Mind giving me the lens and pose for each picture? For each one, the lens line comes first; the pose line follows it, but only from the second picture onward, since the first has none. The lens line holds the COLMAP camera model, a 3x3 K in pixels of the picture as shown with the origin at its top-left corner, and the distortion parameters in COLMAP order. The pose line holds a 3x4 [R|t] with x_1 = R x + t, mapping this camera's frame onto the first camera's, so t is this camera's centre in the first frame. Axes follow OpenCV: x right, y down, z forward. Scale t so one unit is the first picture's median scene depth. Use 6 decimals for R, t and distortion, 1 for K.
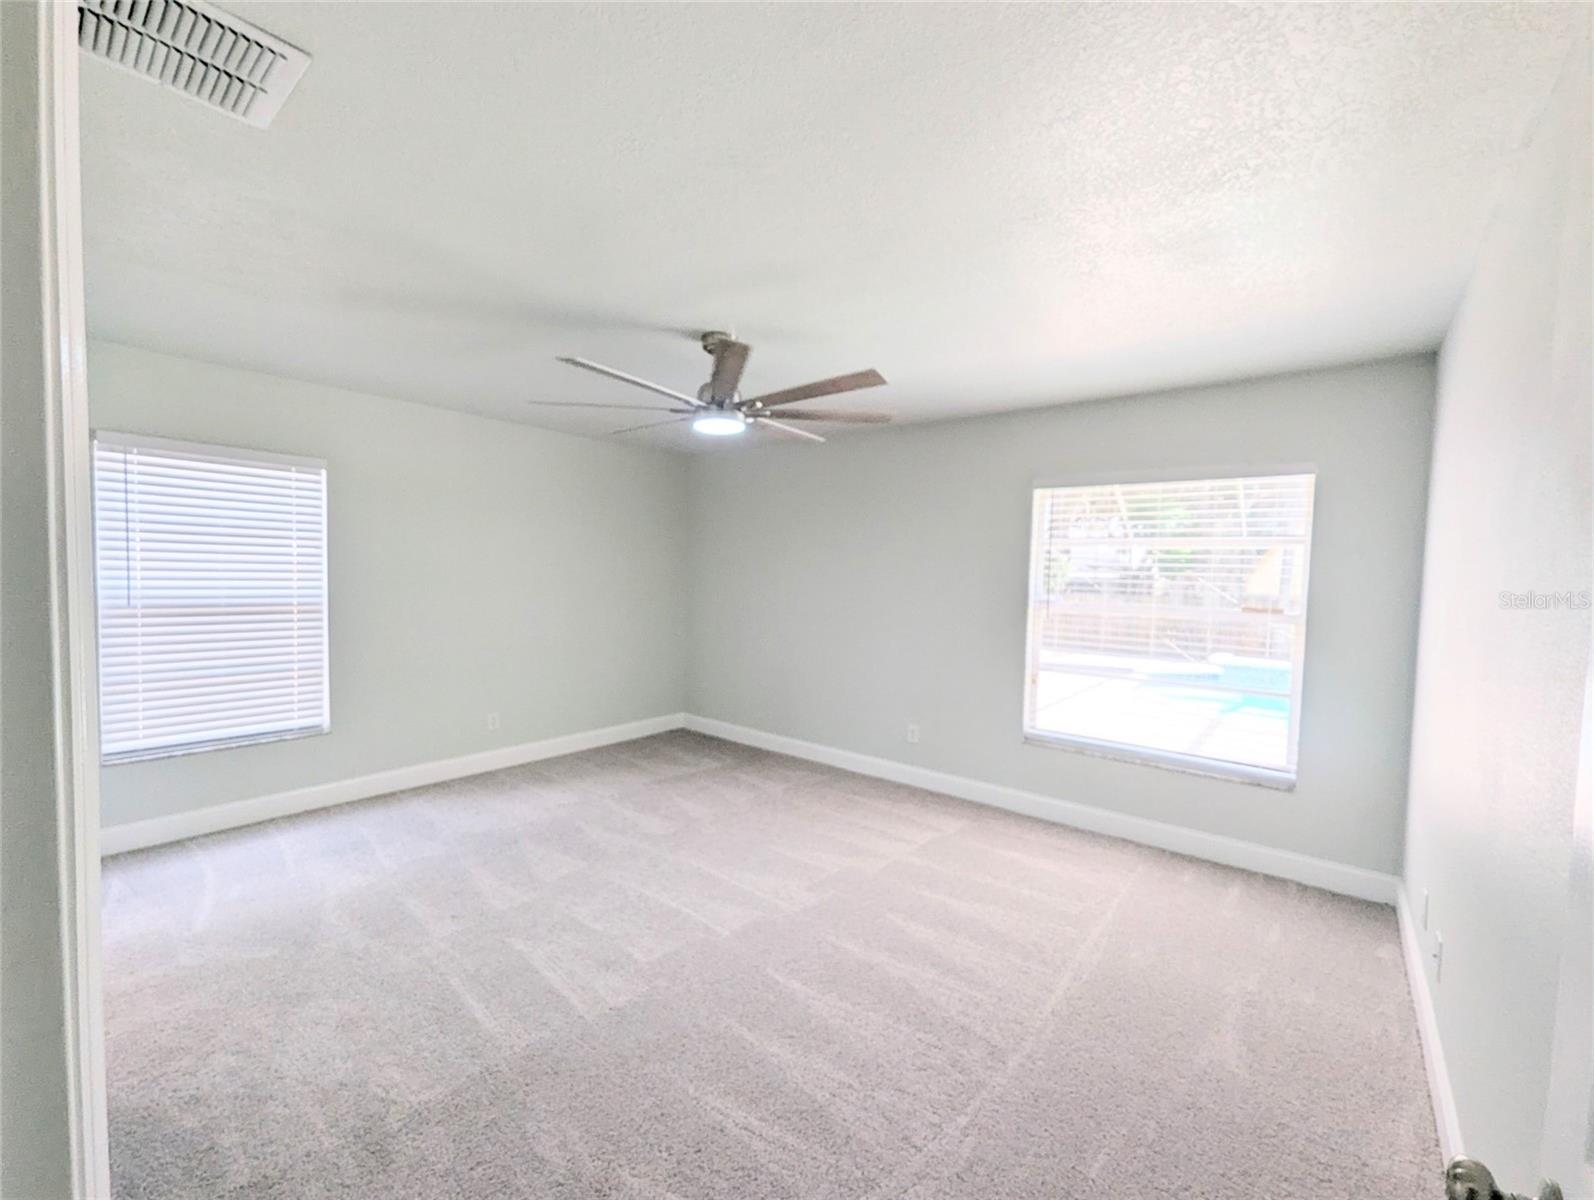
lens RADIAL K [[664.3, 0, 797.0], [0, 664.3, 600.0], [0, 0, 1]] dist [0.000605, 0.000101]
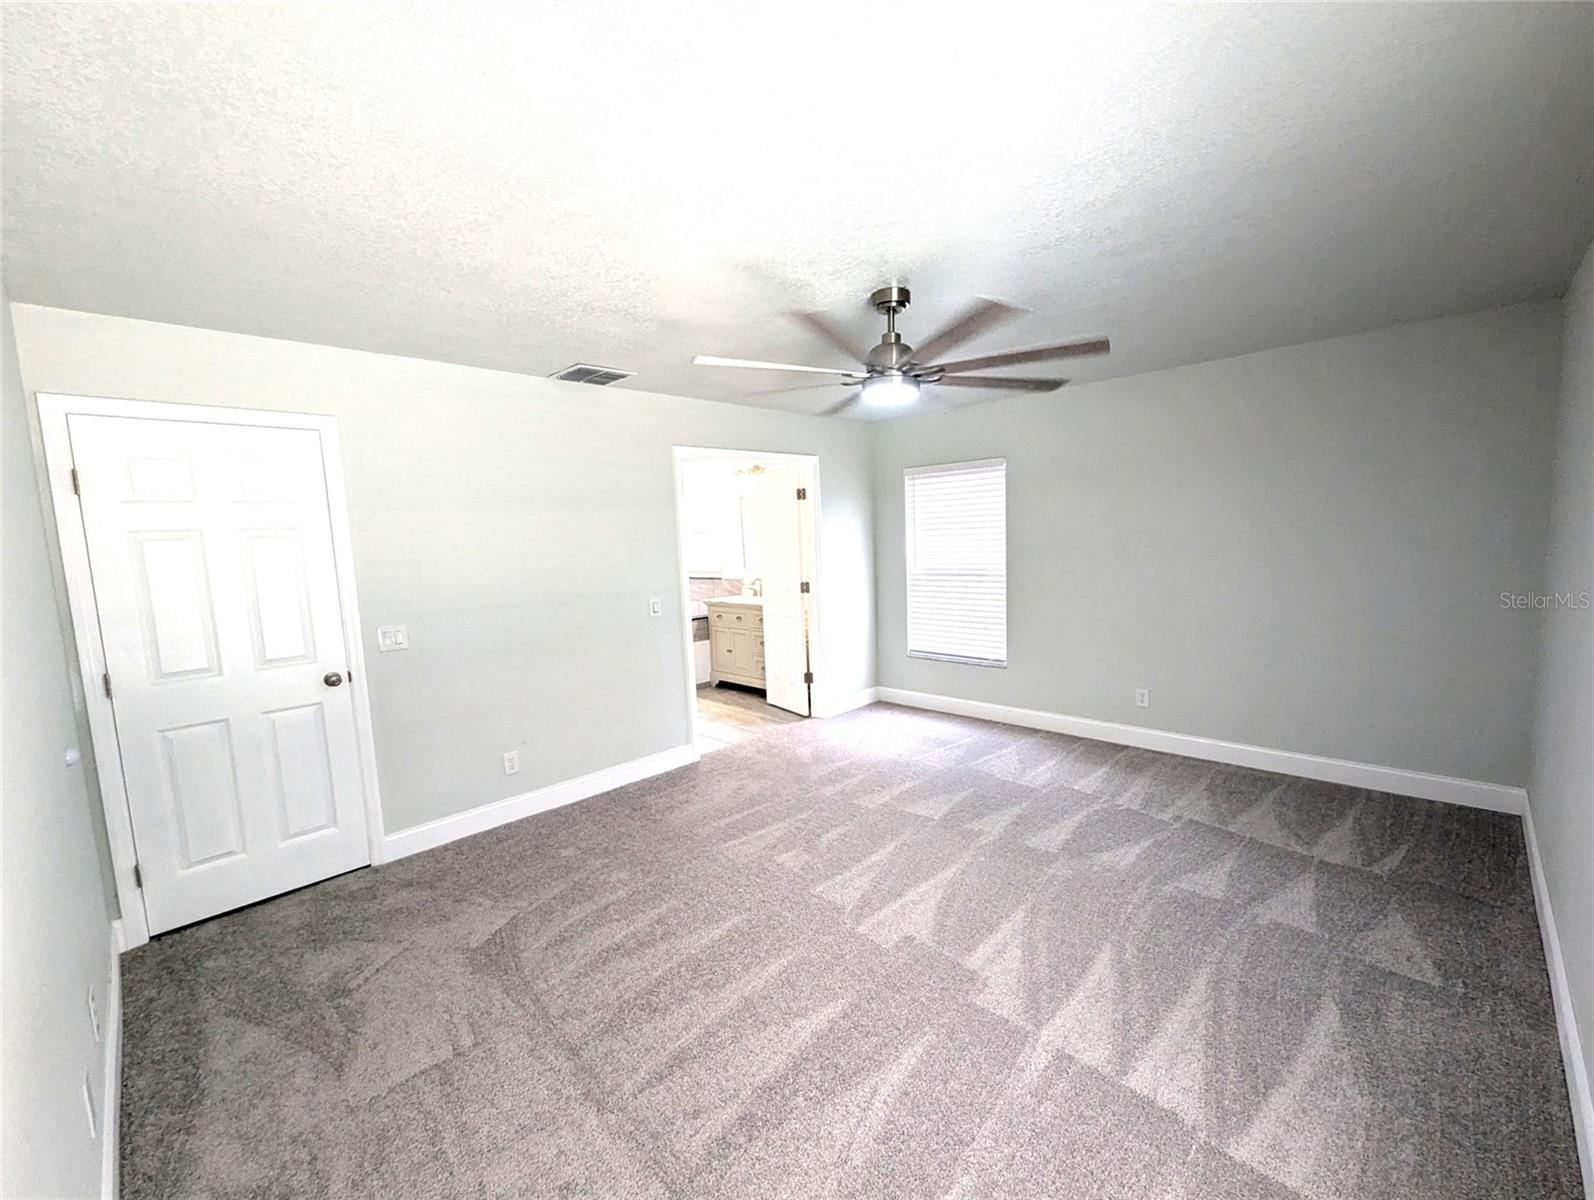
lens RADIAL K [[664.3, 0, 797.0], [0, 664.3, 600.0], [0, 0, 1]] dist [0.000605, 0.000101]
pose [[-0.094242, 0.077706, -0.992512, 0.629635], [-0.003062, 0.996922, 0.078342, -0.032454], [0.995545, 0.010422, -0.093714, 0.733266]]
